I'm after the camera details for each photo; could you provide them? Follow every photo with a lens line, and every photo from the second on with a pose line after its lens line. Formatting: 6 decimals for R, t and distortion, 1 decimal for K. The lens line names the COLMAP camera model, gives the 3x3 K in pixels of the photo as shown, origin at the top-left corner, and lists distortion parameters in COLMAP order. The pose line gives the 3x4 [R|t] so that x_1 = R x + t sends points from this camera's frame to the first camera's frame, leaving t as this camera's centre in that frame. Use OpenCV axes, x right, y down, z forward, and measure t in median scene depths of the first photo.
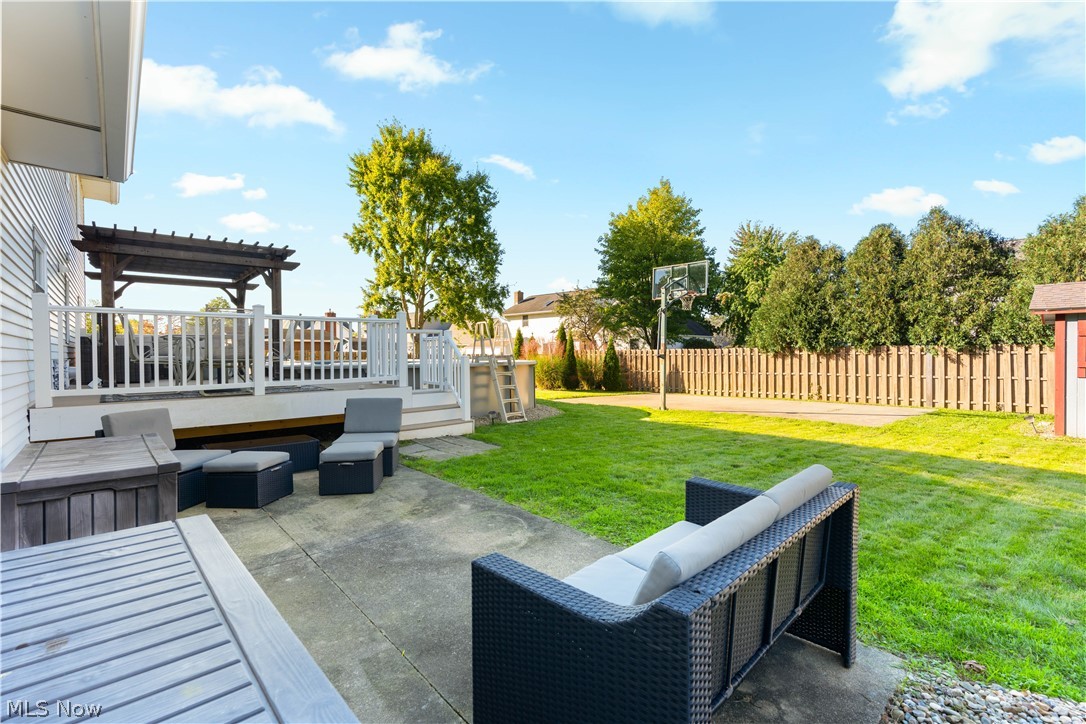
lens RADIAL K [[486.4, 0, 543.4], [0, 486.4, 361.4], [0, 0, 1]] dist [-0.003481, 0.000763]
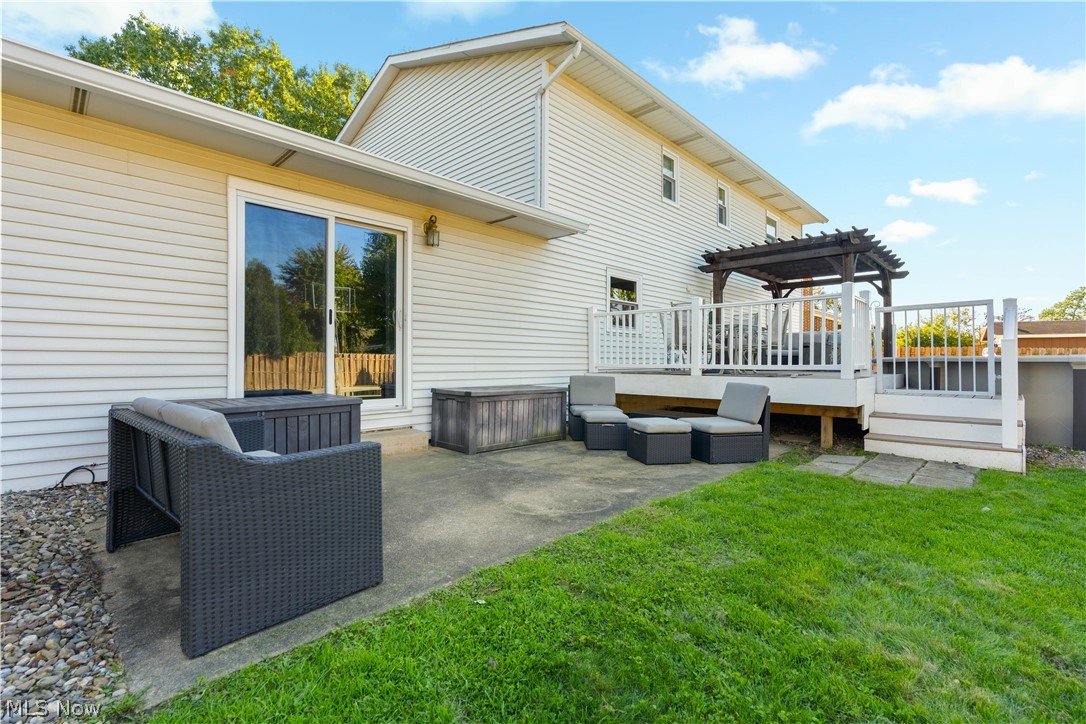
lens RADIAL K [[486.4, 0, 543.4], [0, 486.4, 361.4], [0, 0, 1]] dist [-0.003481, 0.000763]
pose [[0.077094, 0.010202, -0.996972, 0.385648], [-0.020558, 0.999751, 0.008641, 0.023391], [0.996812, 0.019830, 0.077284, 0.389305]]
